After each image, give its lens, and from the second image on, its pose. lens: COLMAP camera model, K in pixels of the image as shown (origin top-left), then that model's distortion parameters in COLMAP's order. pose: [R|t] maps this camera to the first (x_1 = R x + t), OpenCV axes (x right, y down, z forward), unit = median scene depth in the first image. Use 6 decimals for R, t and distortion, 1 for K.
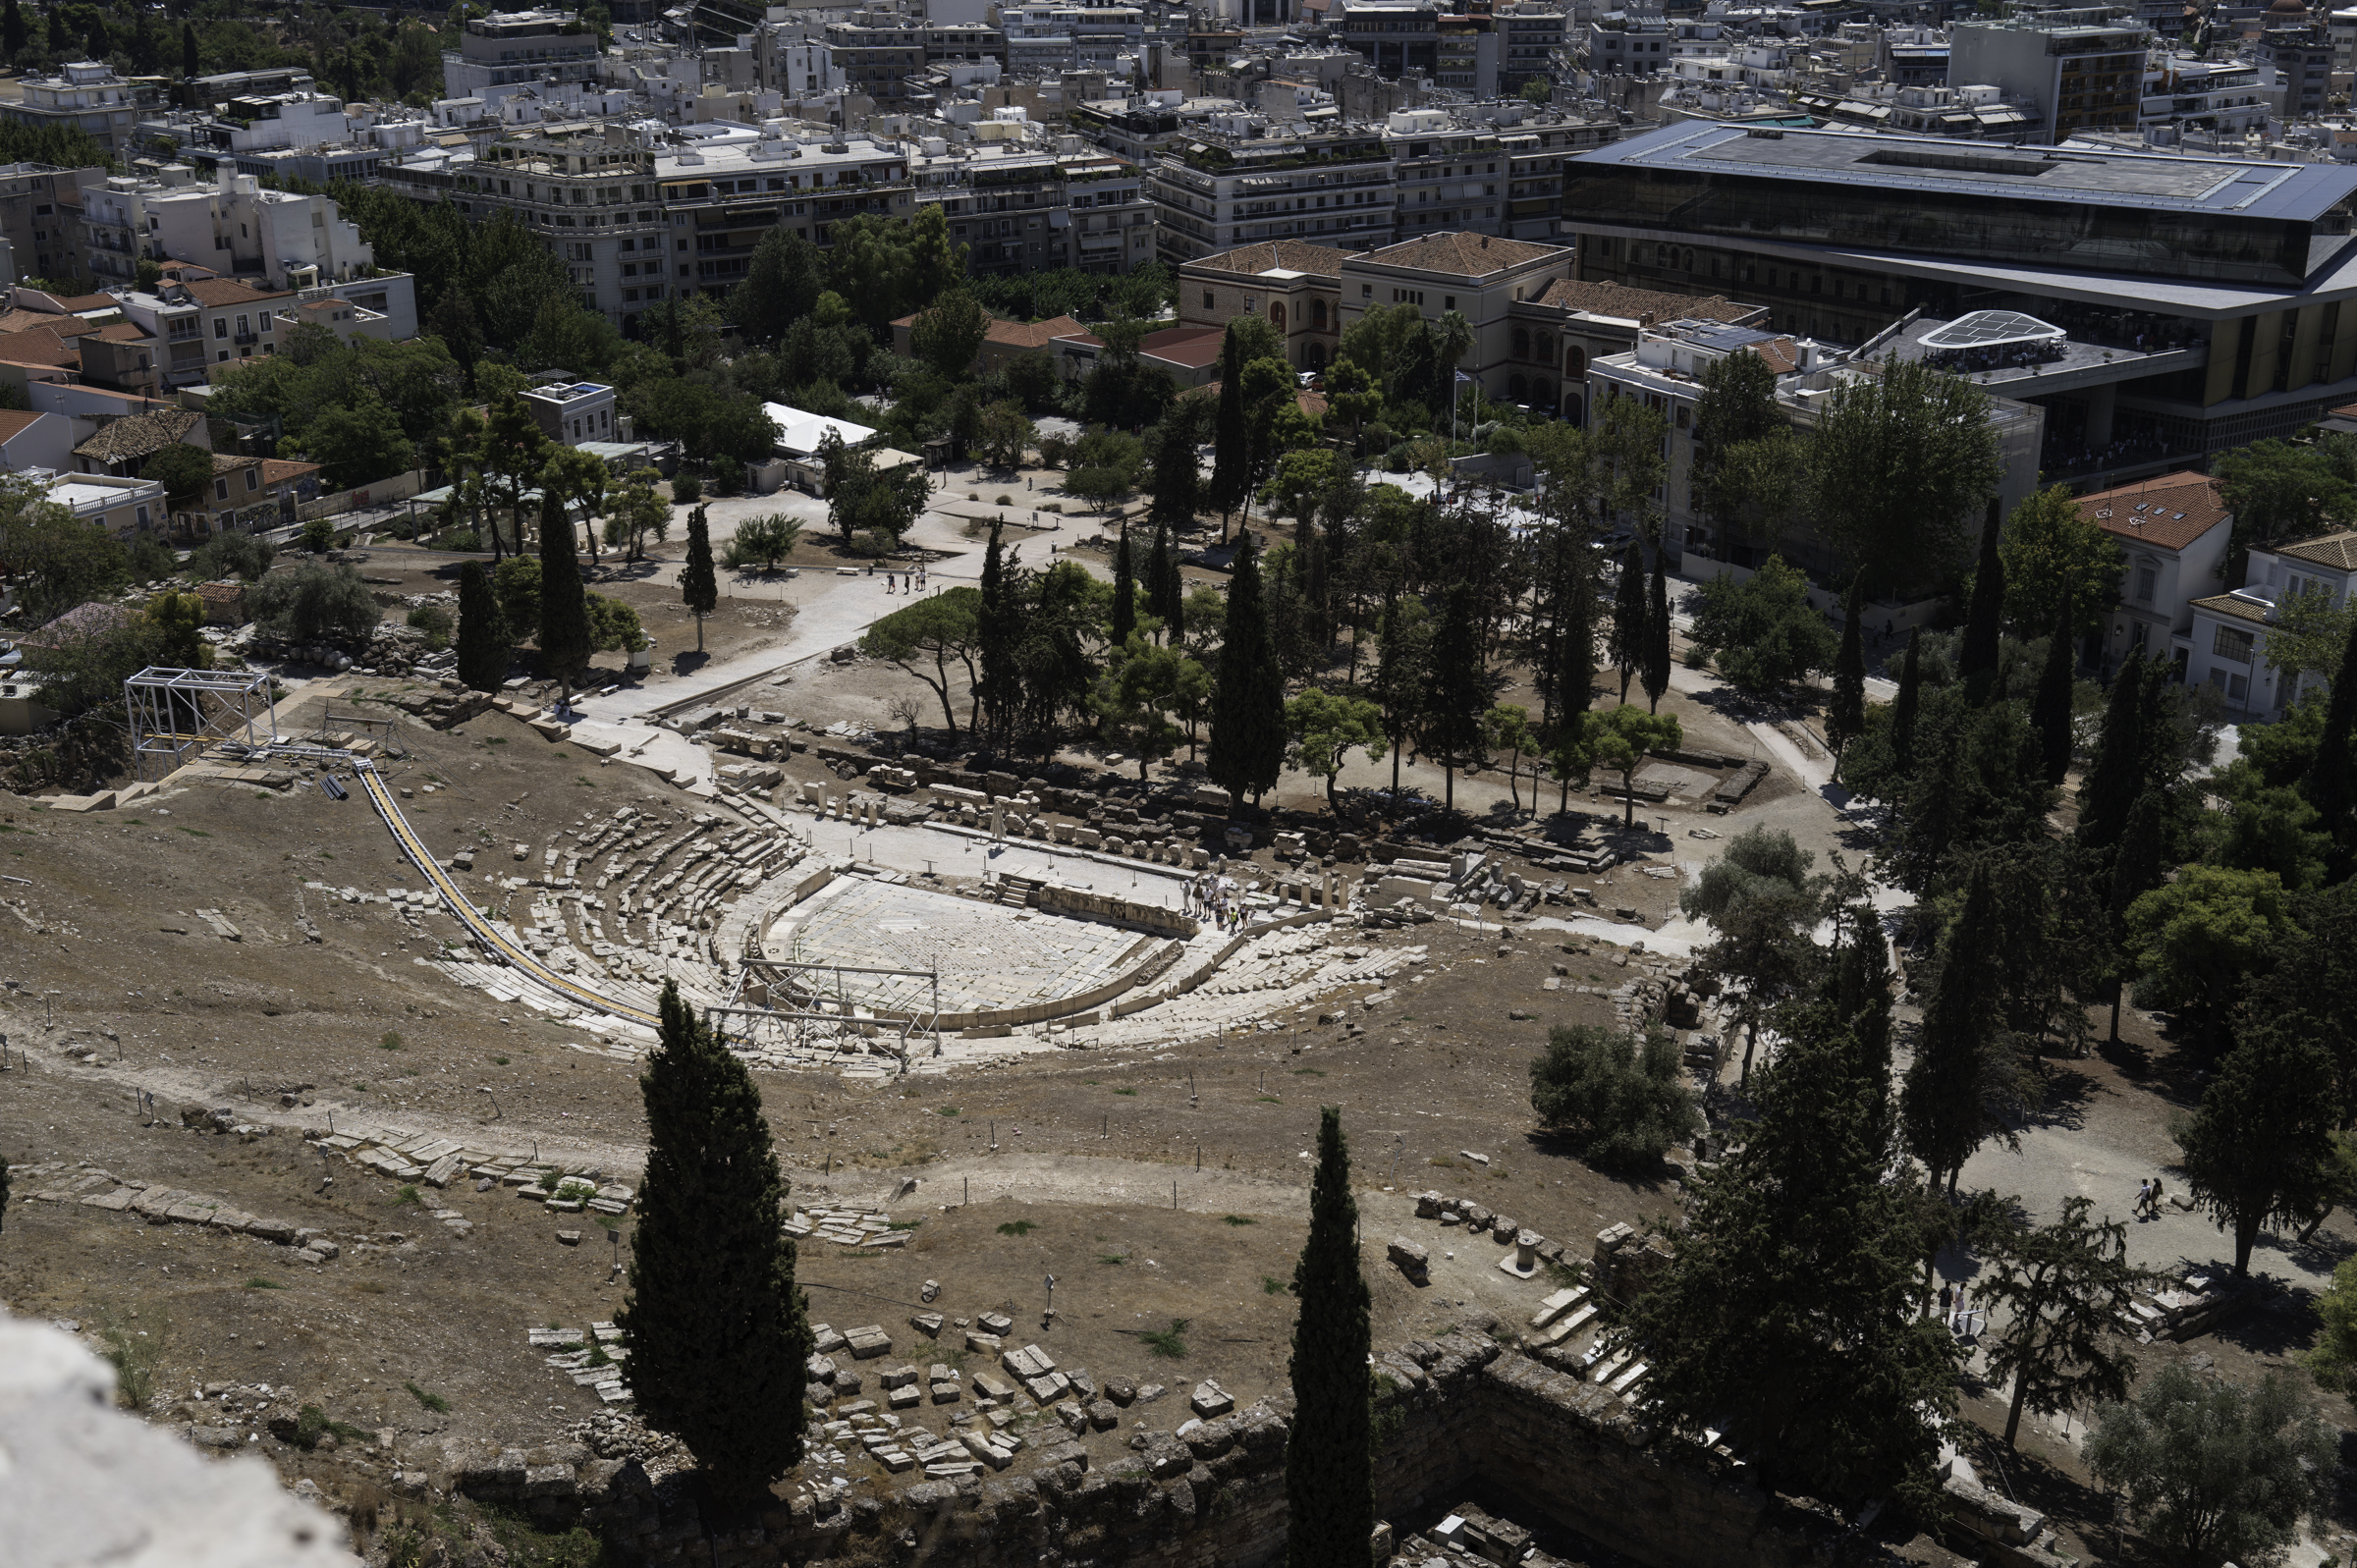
lens RADIAL K [[2751.2, 0, 1178.5], [0, 2751.2, 784.0], [0, 0, 1]] dist [-0.081367, 0.285637]
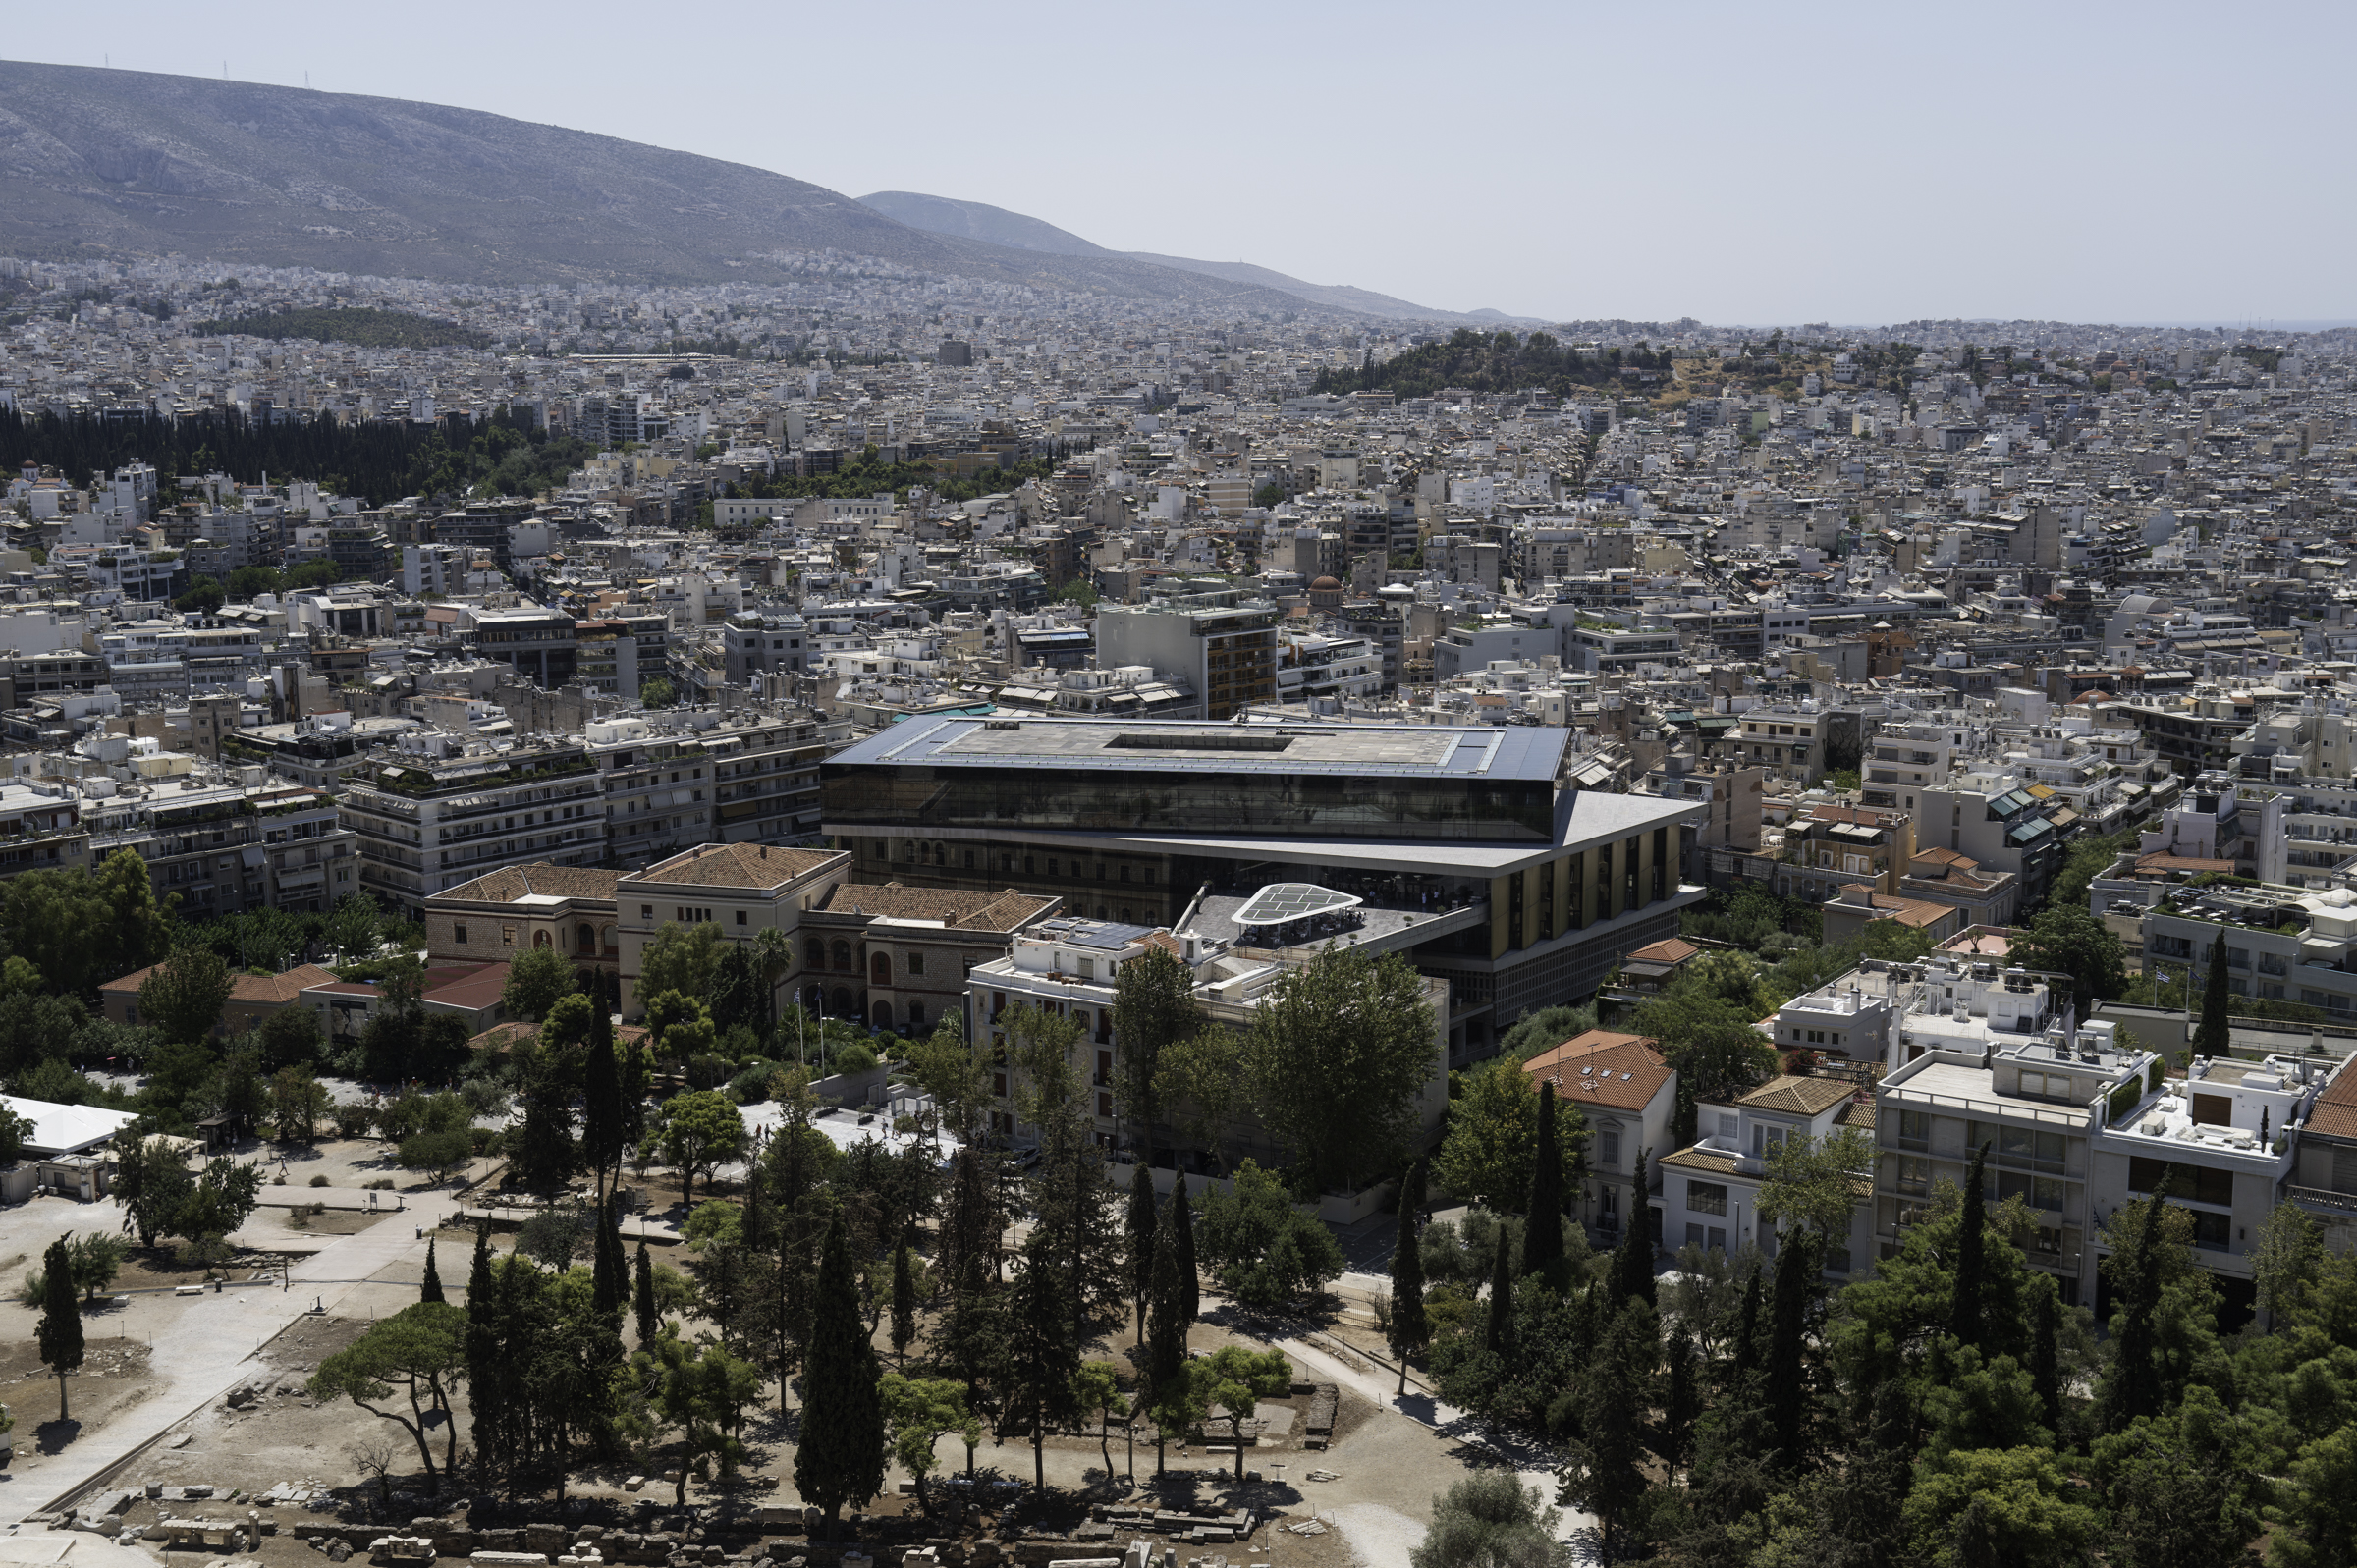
lens RADIAL K [[2751.2, 0, 1178.5], [0, 2751.2, 784.0], [0, 0, 1]] dist [-0.081367, 0.285637]
pose [[0.933857, -0.060123, 0.352556, -0.089405], [0.132176, 0.973997, -0.184009, -0.024525], [-0.332325, 0.218438, 0.917521, 0.063556]]
